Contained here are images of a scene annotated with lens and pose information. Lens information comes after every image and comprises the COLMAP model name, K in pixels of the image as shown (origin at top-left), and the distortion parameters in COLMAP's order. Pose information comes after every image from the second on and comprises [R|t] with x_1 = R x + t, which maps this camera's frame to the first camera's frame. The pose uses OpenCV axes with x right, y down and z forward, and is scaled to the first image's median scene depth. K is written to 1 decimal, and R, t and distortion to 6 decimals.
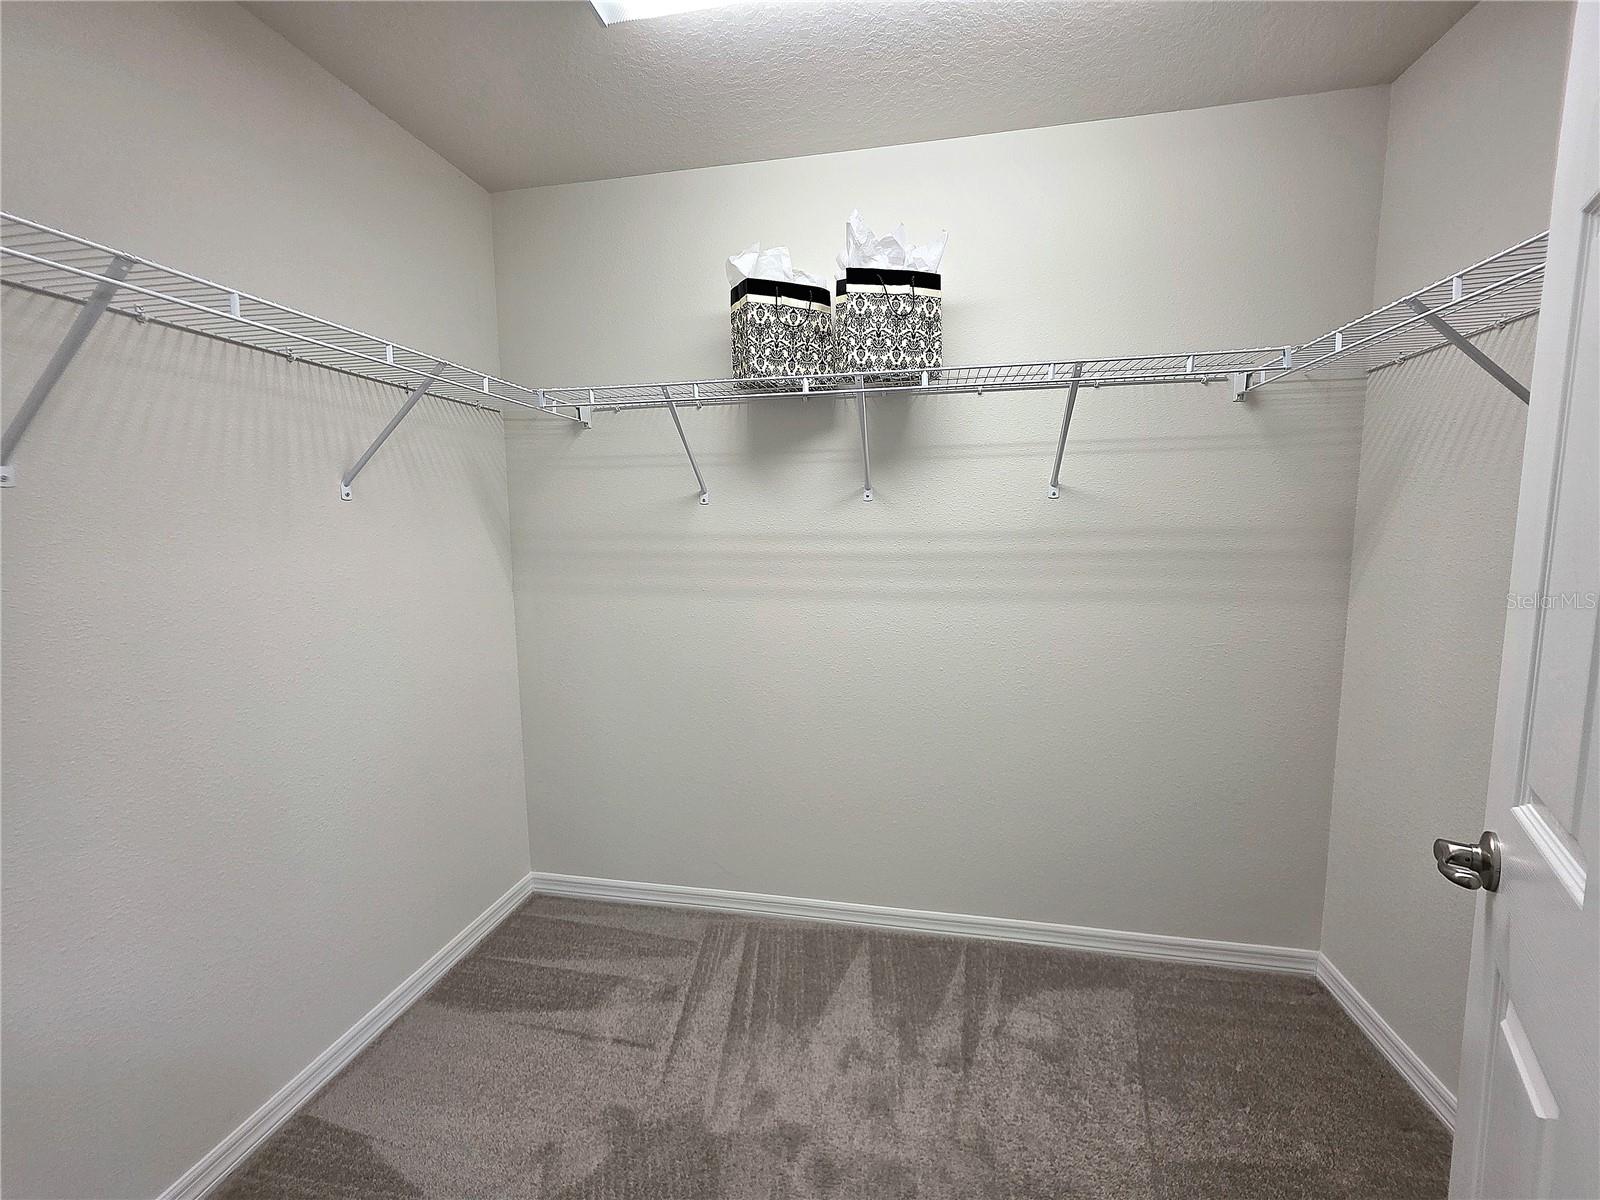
lens RADIAL K [[640.1, 0, 806.8], [0, 640.1, 591.8], [0, 0, 1]] dist [-0.001276, -0.000049]
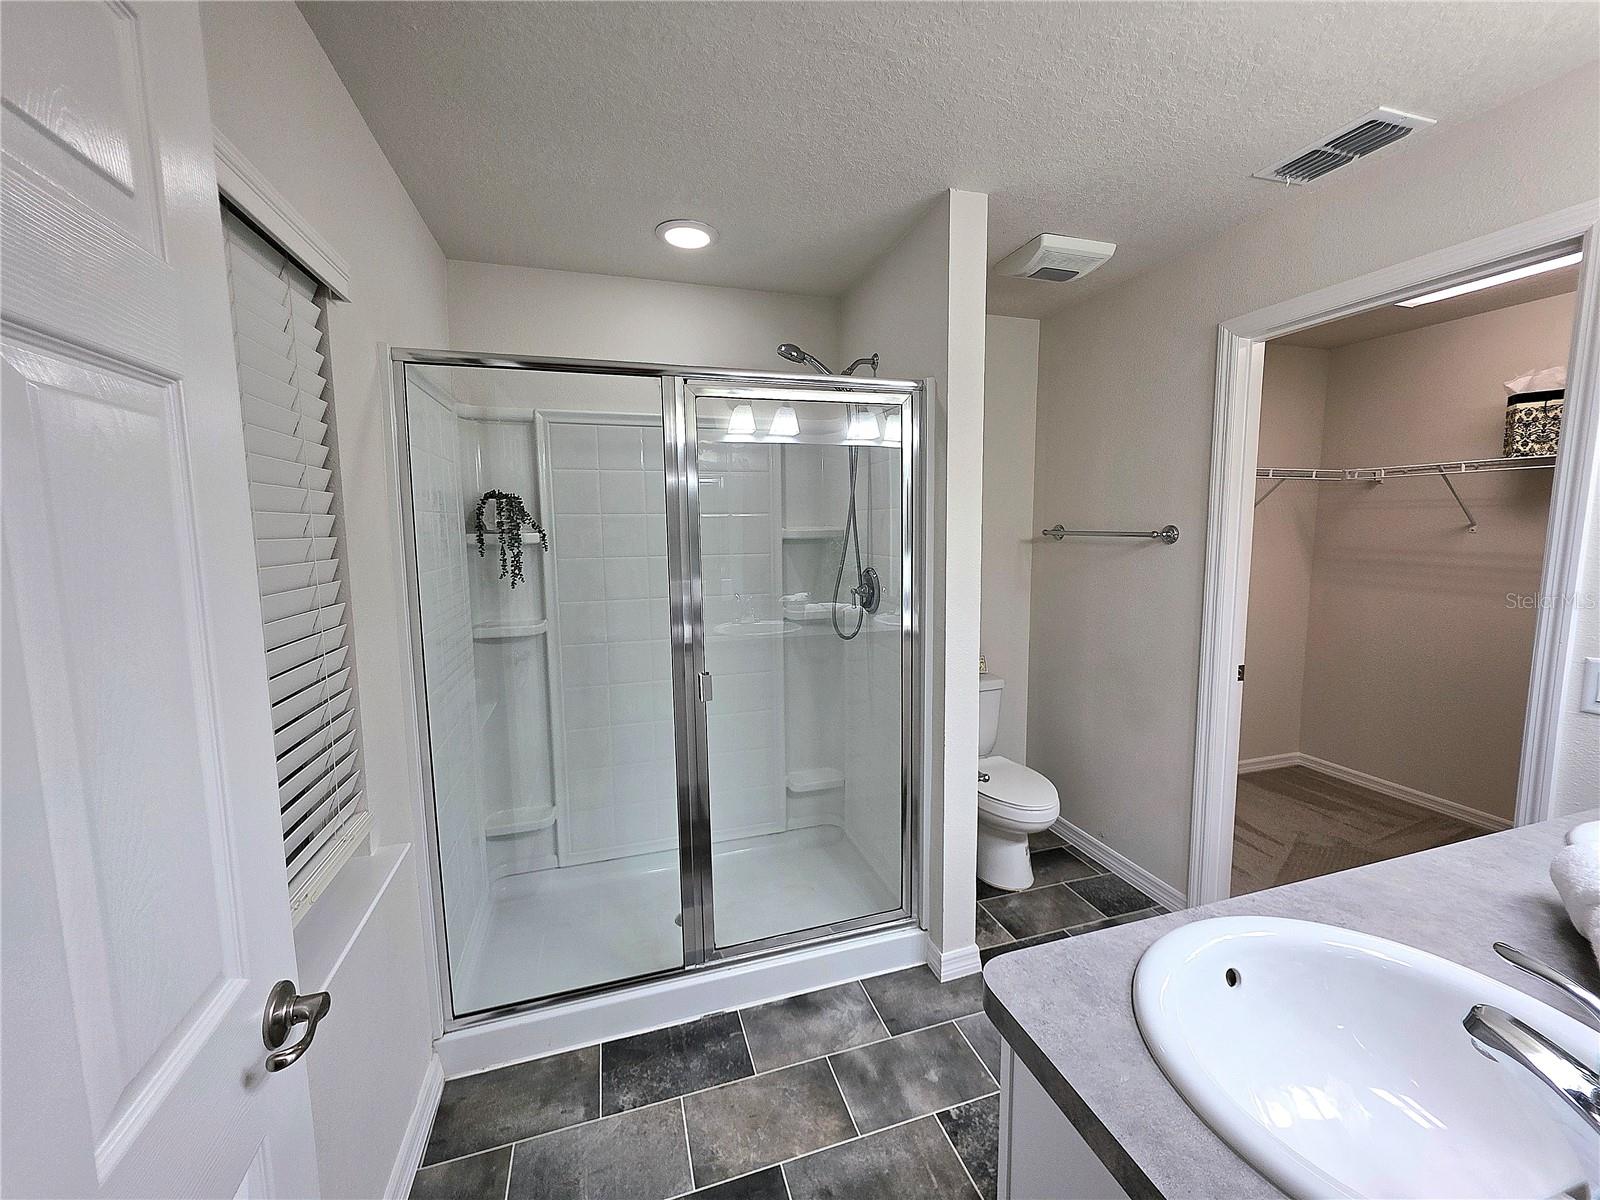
lens RADIAL K [[640.1, 0, 806.8], [0, 640.1, 591.8], [0, 0, 1]] dist [-0.001276, -0.000049]
pose [[0.476366, 0.100309, -0.873506, 0.473352], [-0.089655, 0.993834, 0.065234, 0.044322], [0.874664, 0.047239, 0.482422, -1.205625]]
